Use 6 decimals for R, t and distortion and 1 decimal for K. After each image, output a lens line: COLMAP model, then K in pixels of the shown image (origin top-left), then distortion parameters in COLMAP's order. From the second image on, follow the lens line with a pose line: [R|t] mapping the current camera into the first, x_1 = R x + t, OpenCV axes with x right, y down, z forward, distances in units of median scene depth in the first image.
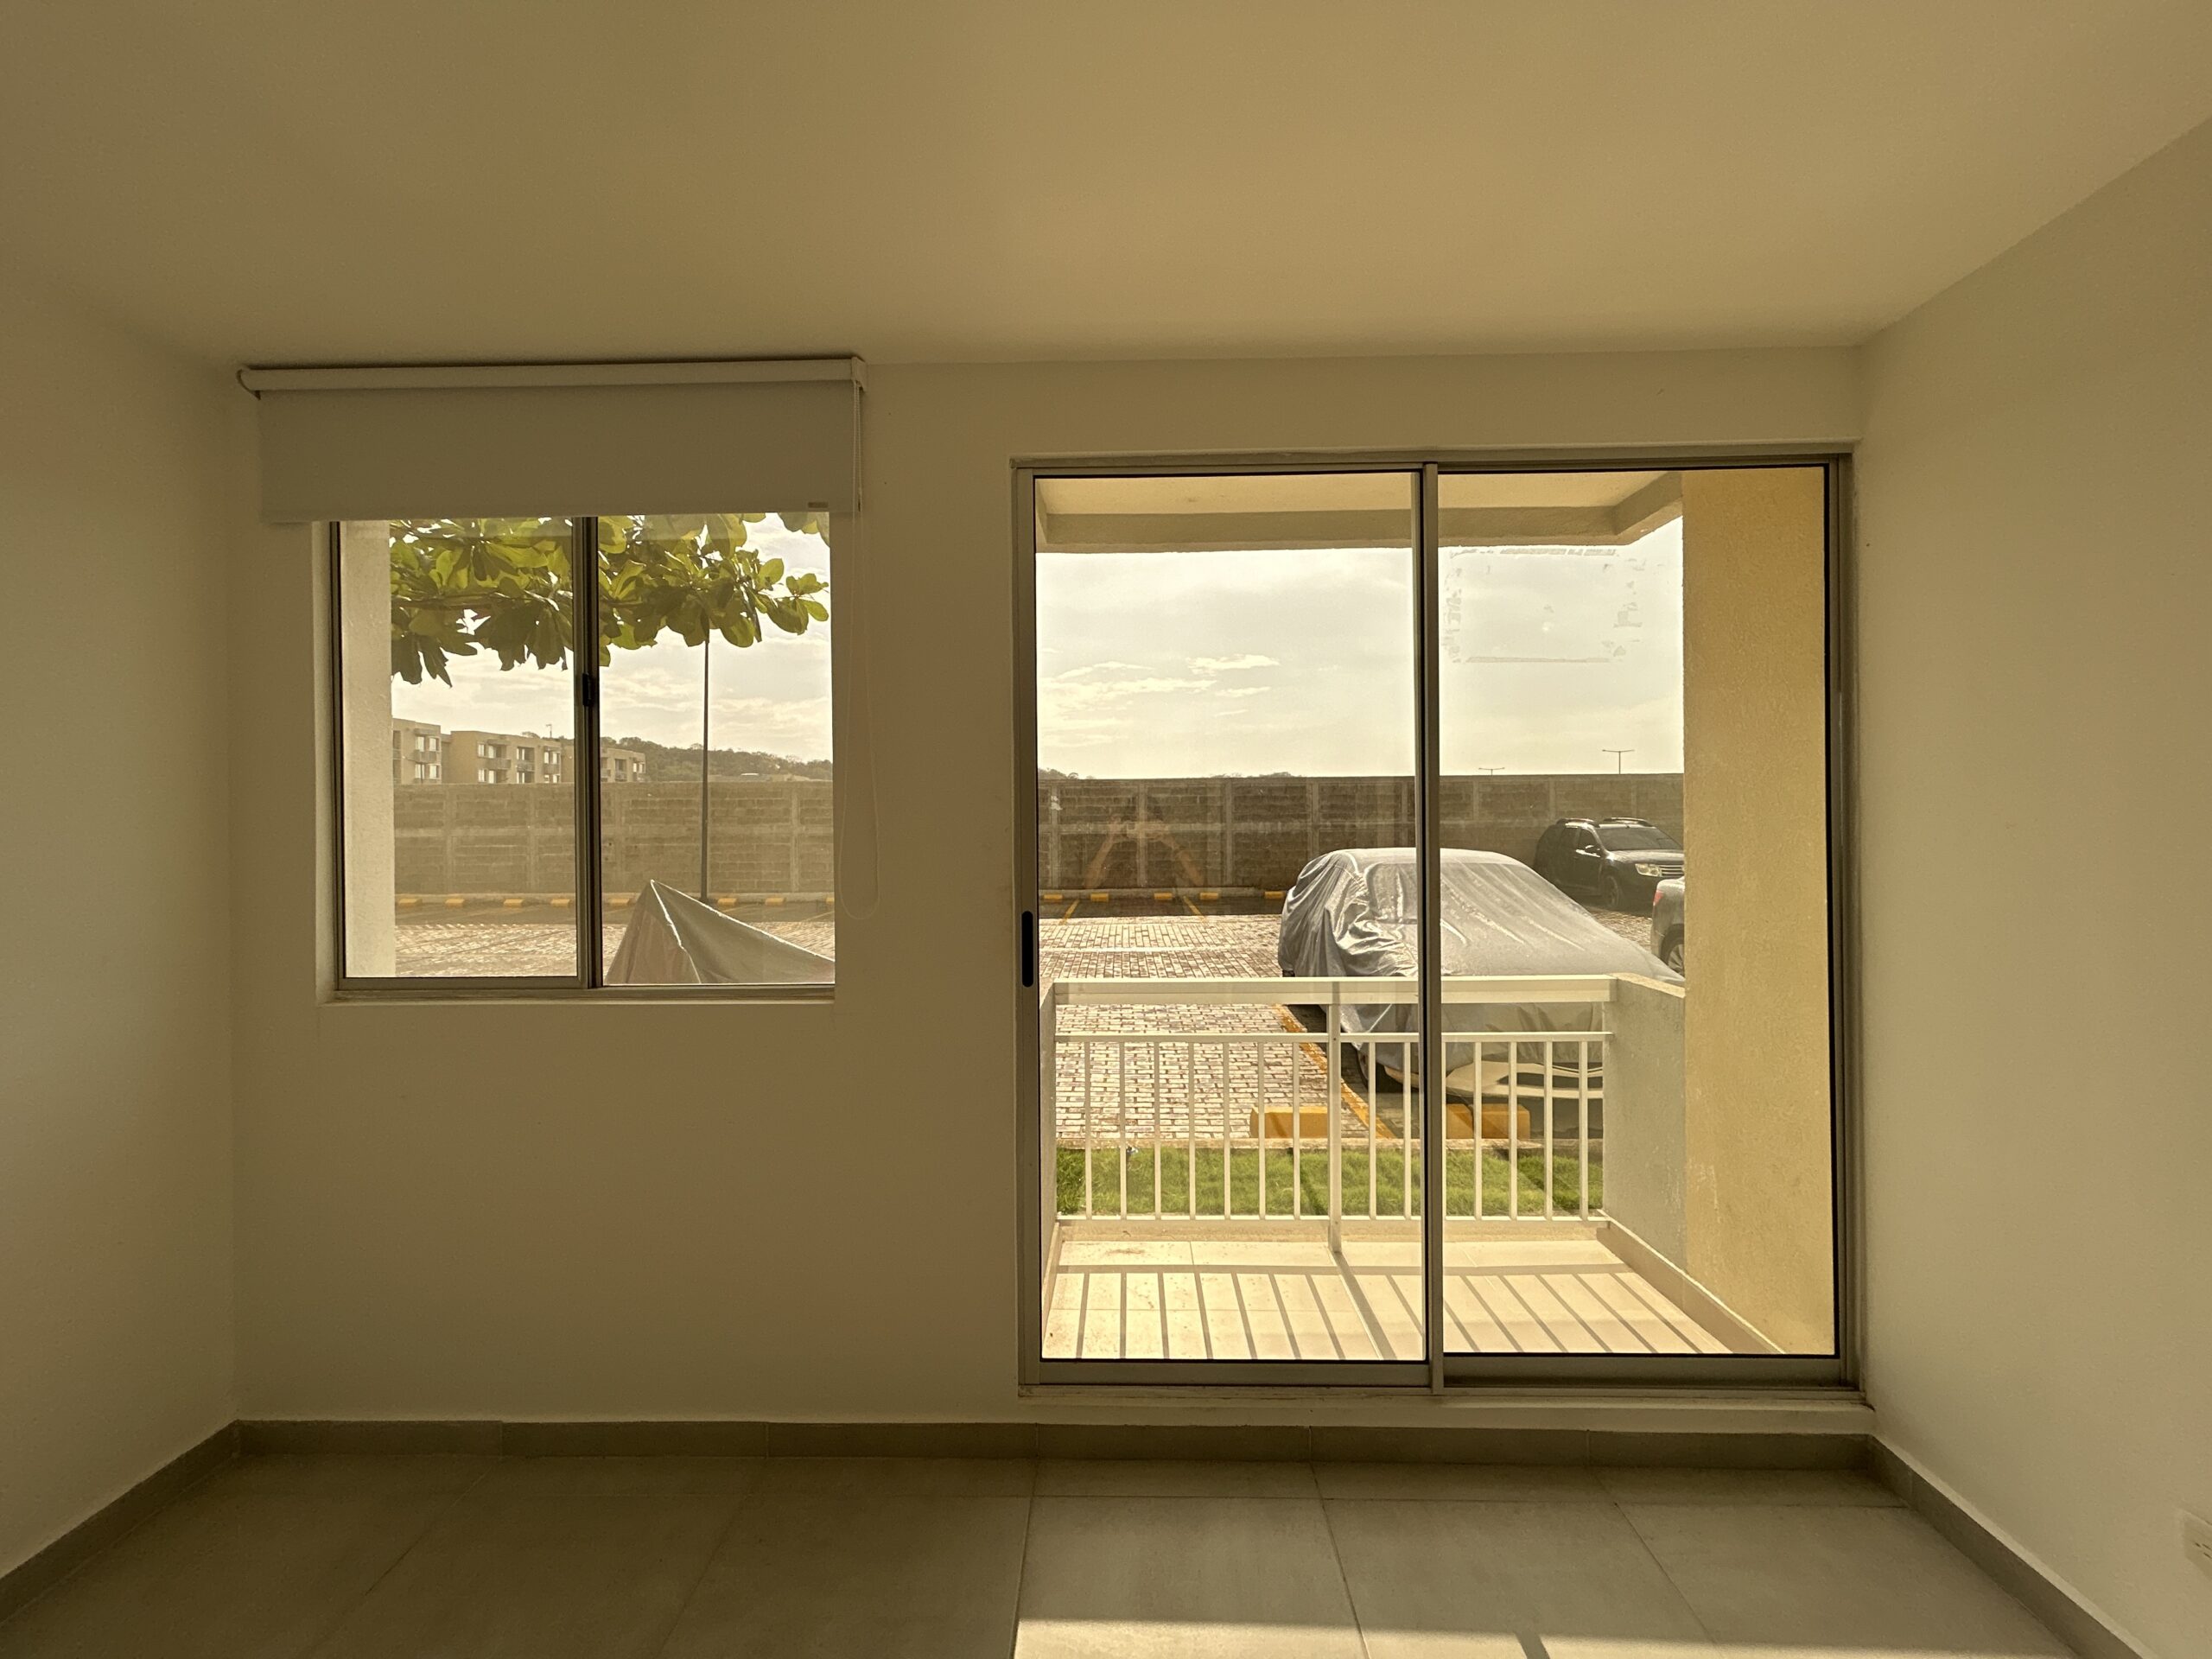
lens RADIAL K [[889.0, 0, 1107.4], [0, 889.0, 826.1], [0, 0, 1]] dist [-0.005724, 0.004177]
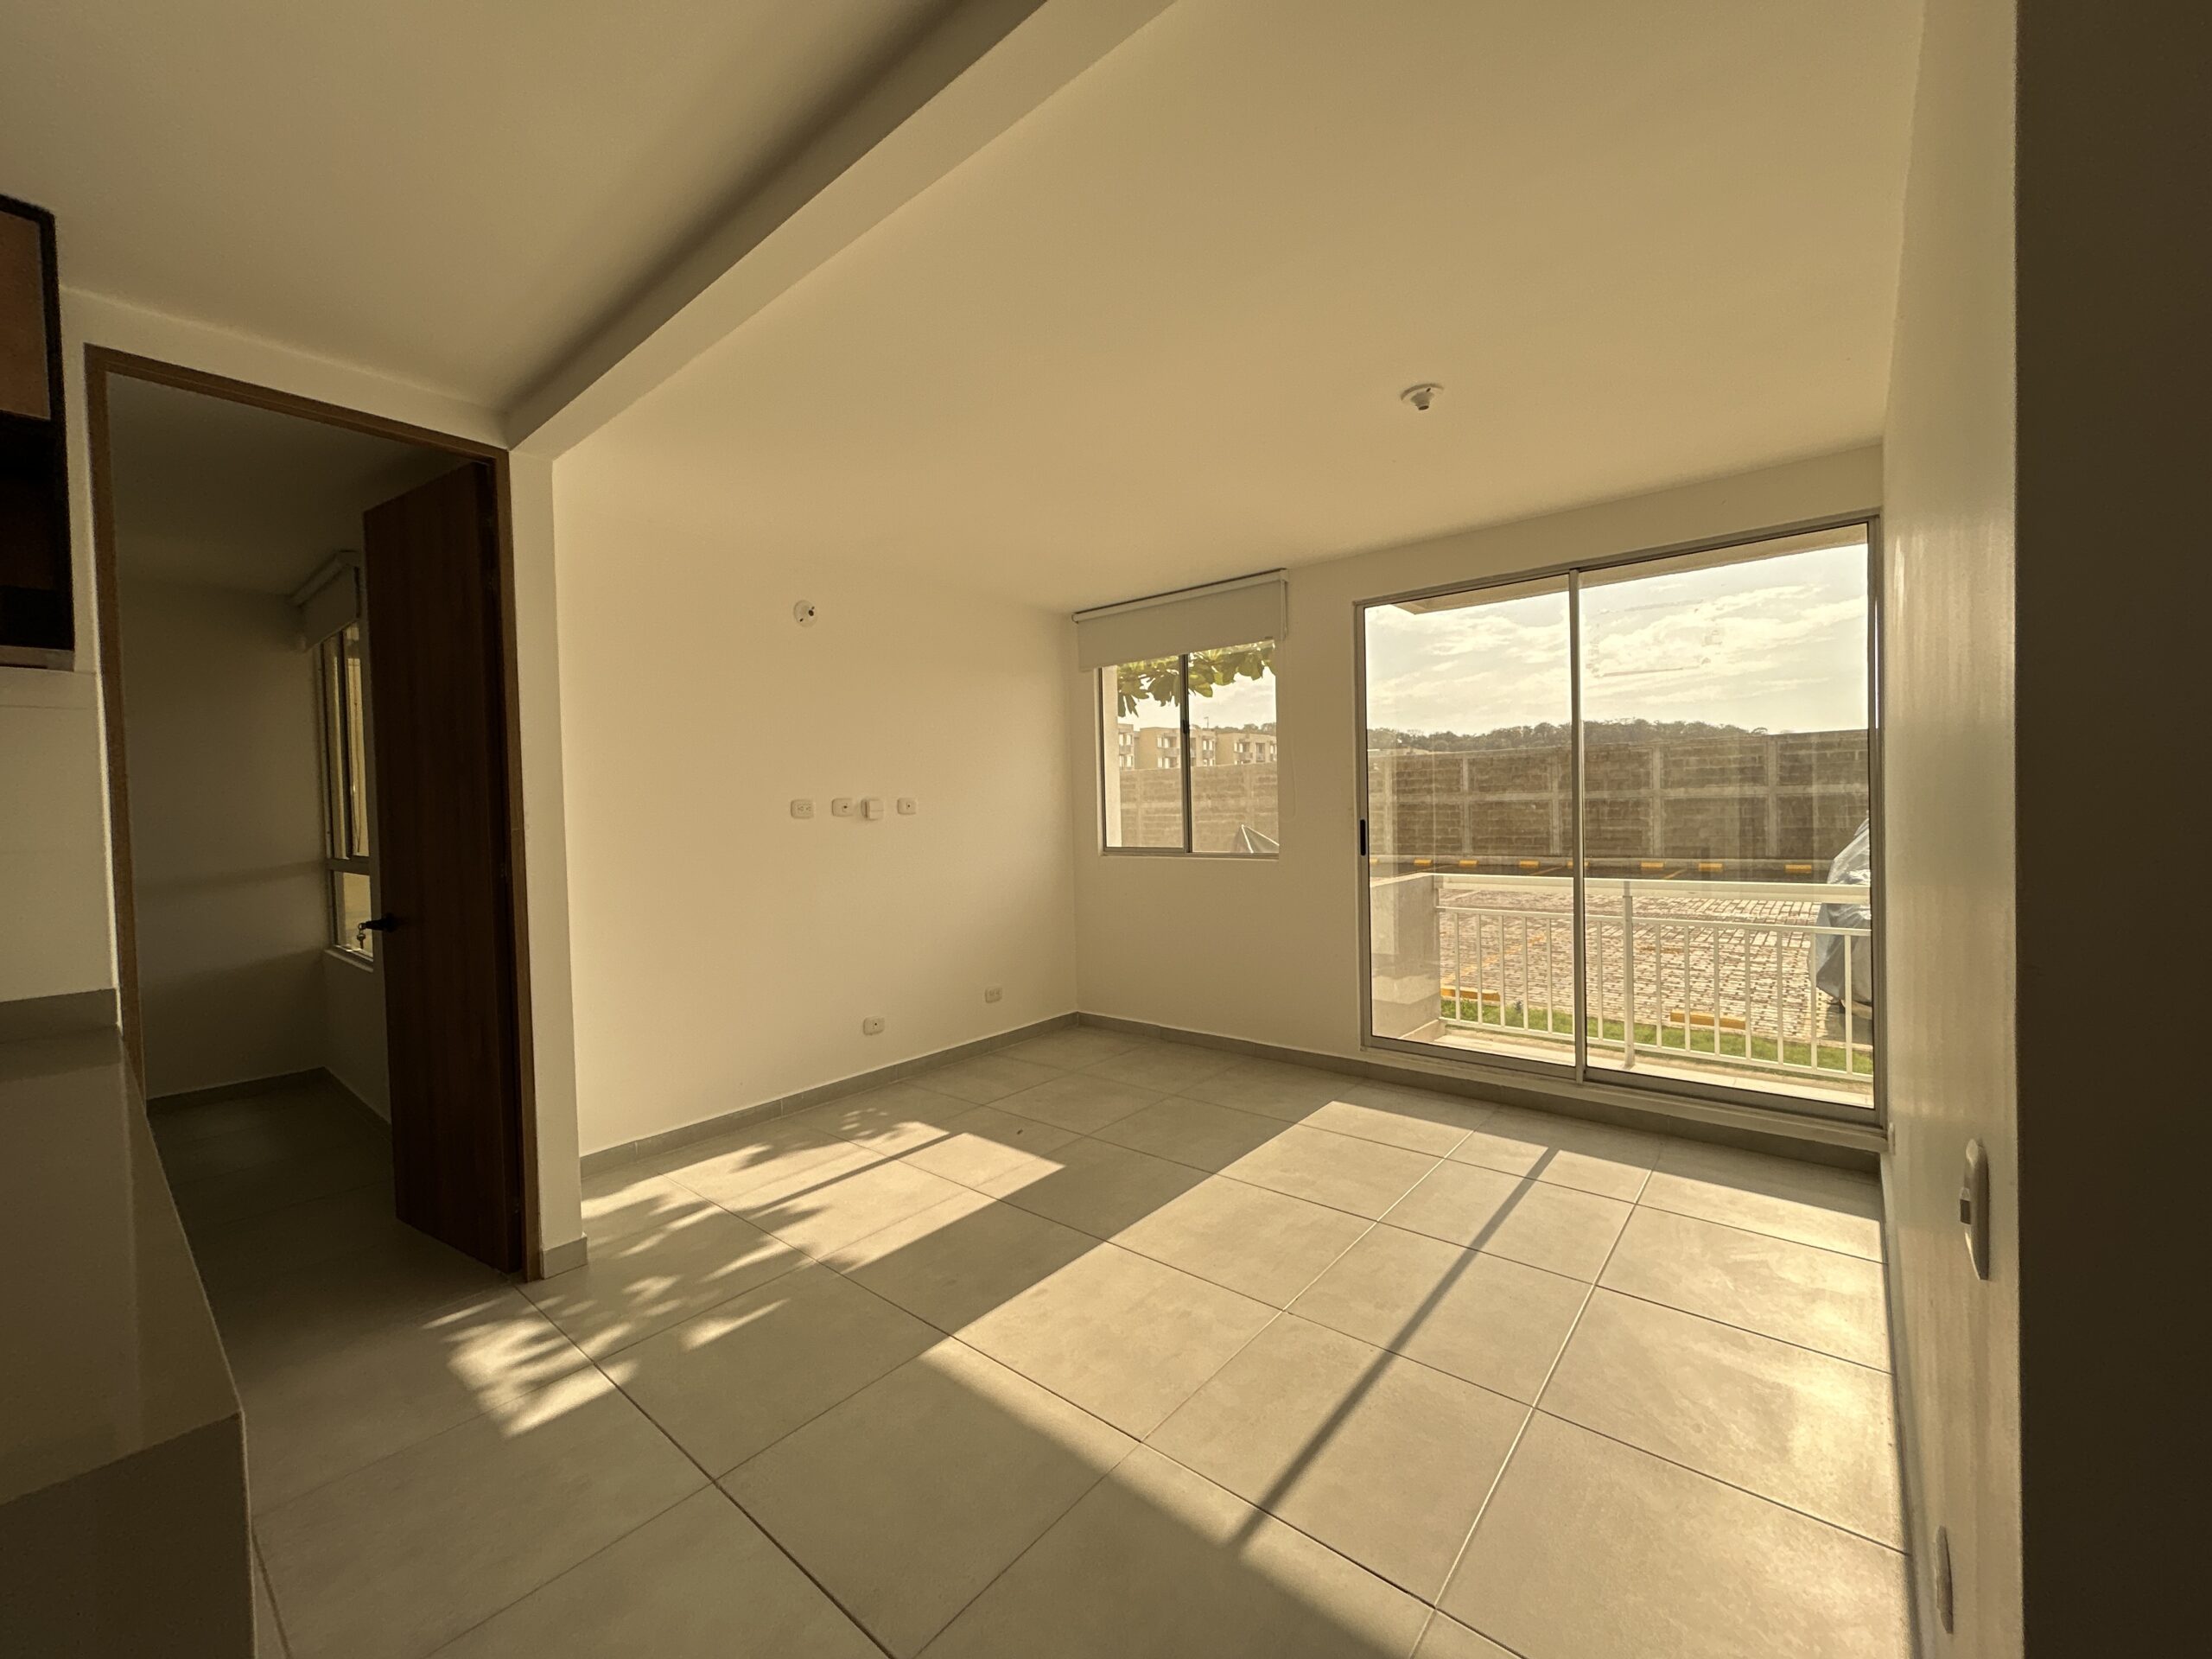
lens RADIAL K [[889.0, 0, 1102.5], [0, 889.0, 826.0], [0, 0, 1]] dist [-0.005724, 0.004177]
pose [[0.777231, 0.001608, -0.629214, 0.384023], [0.016947, 0.999580, 0.023489, 0.027278], [0.628987, -0.028919, 0.776877, -0.514920]]
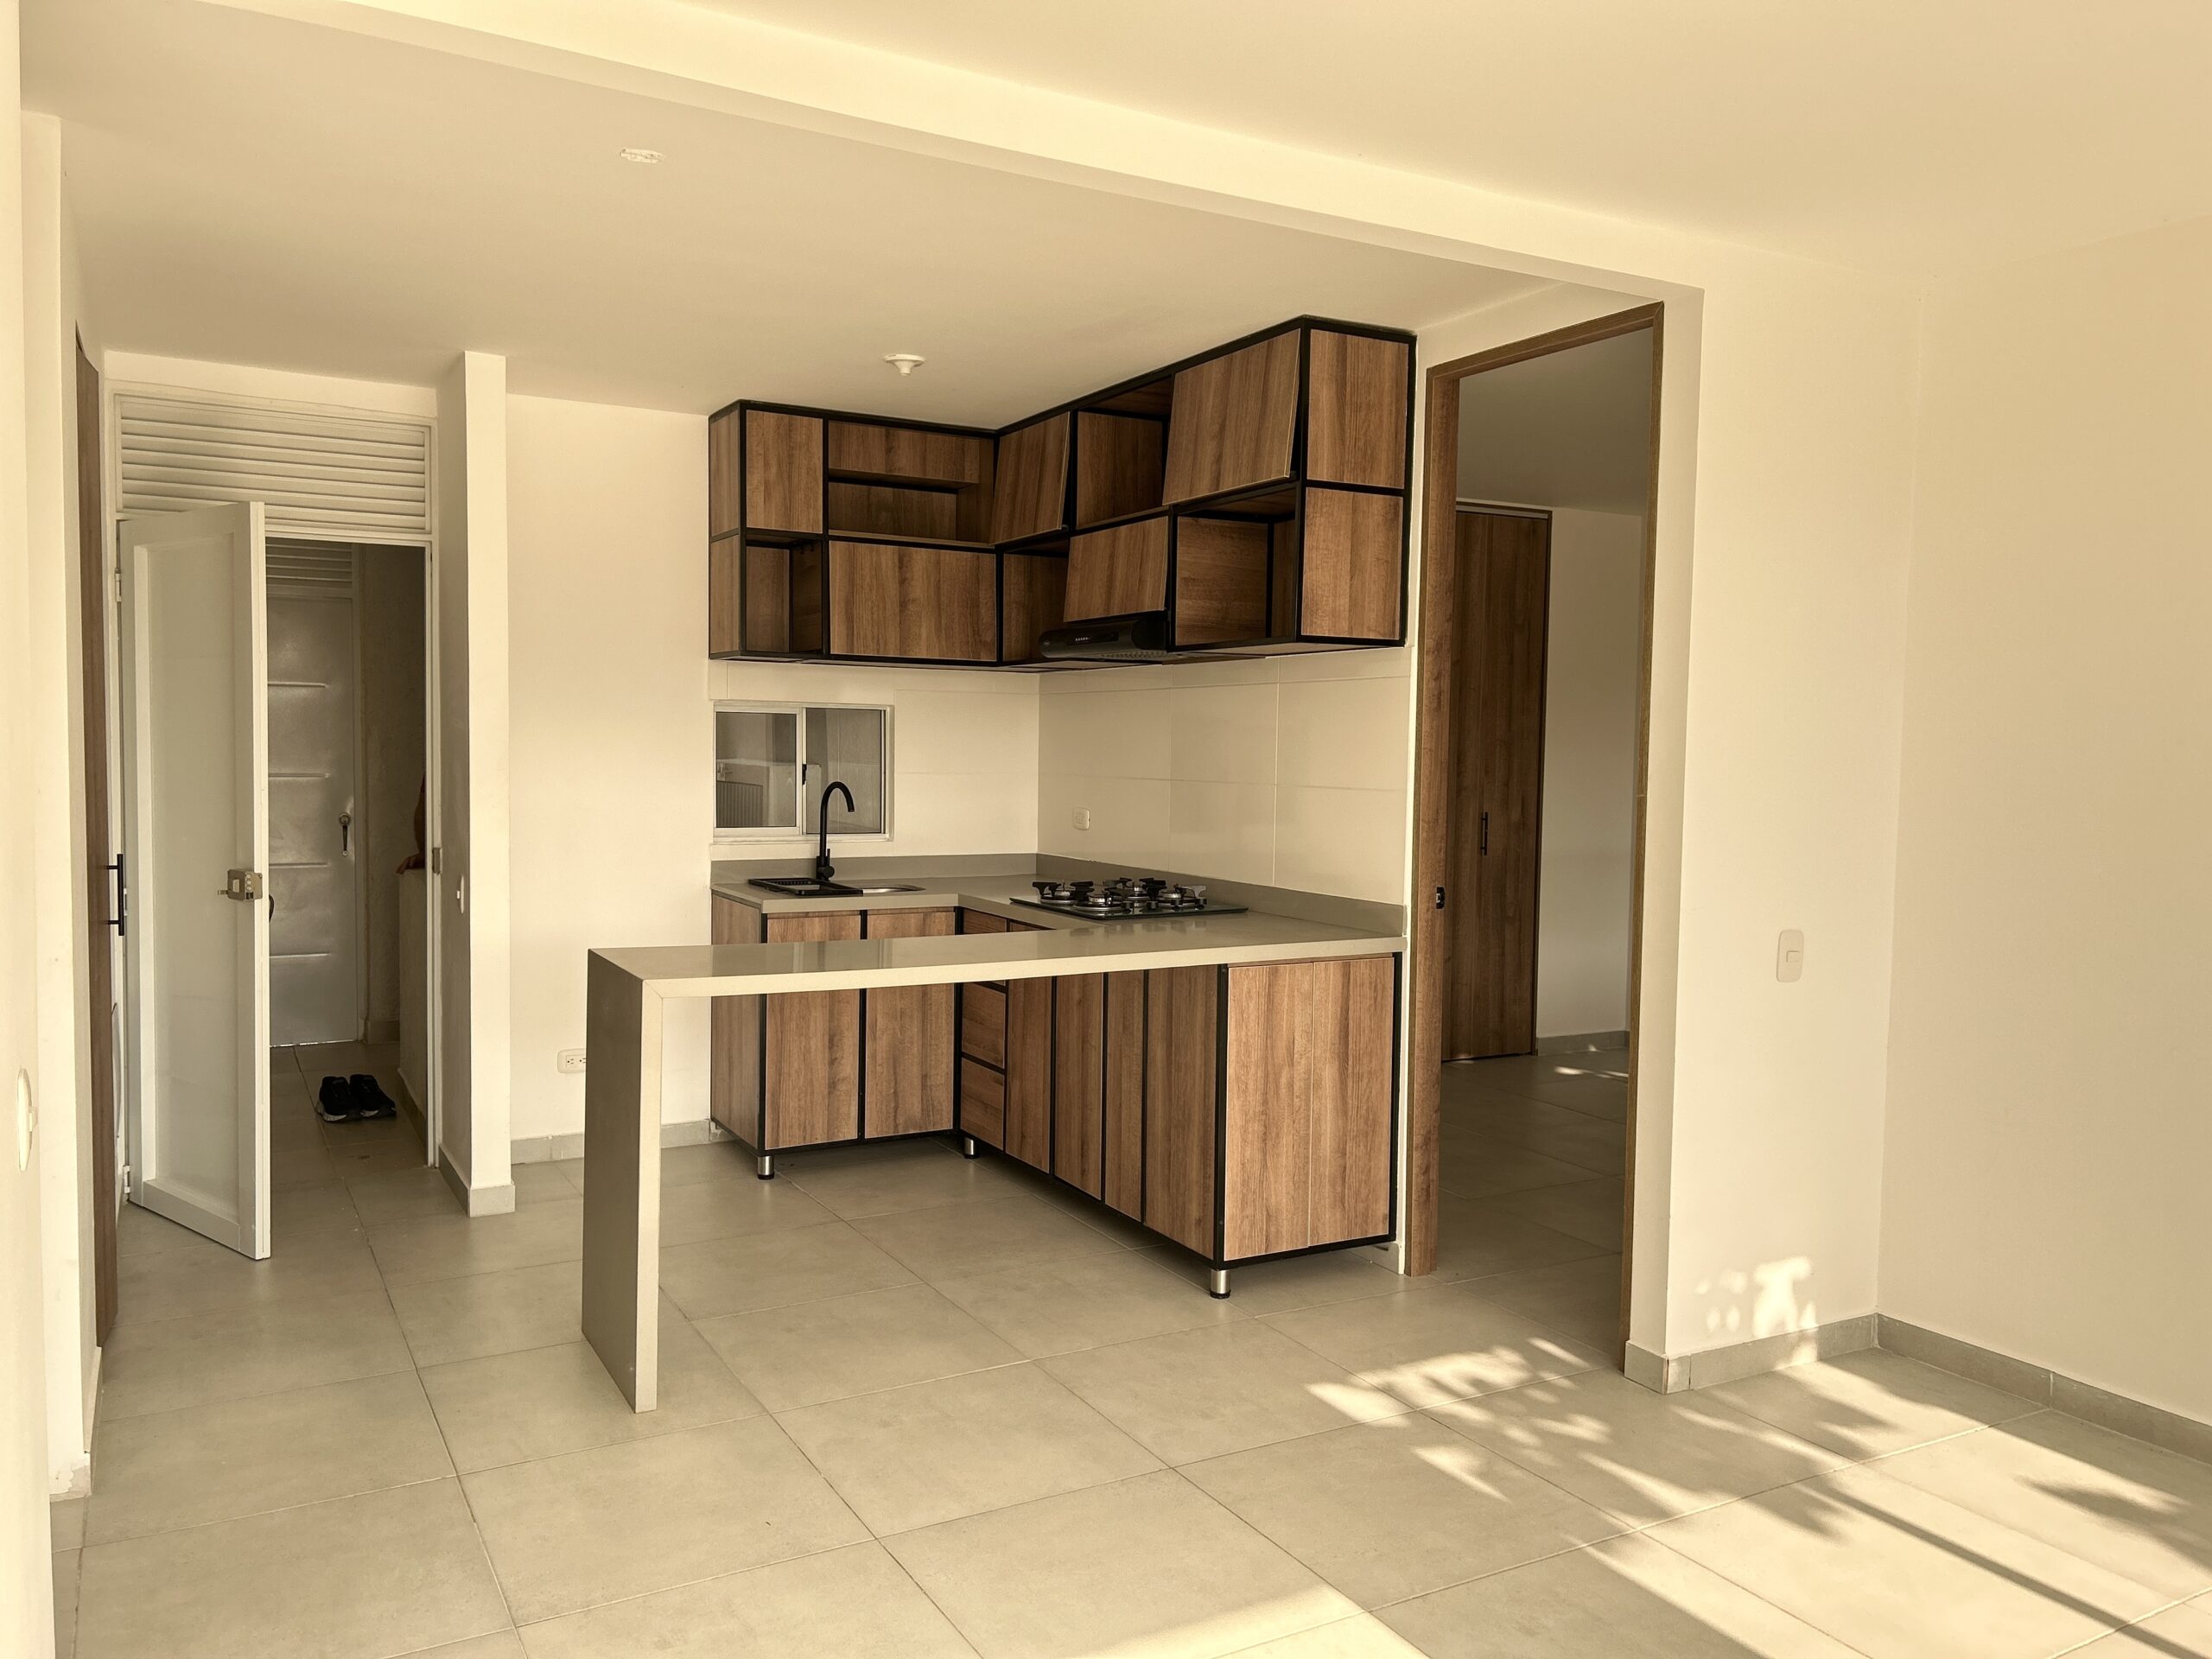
lens RADIAL K [[1642.0, 0, 1123.8], [0, 1642.0, 840.0], [0, 0, 1]] dist [0.073880, -0.054186]
pose [[-0.859526, 0.022195, -0.510609, 0.375997], [-0.012000, 0.997905, 0.063577, 0.007233], [0.510950, 0.060773, -0.857459, 0.376593]]
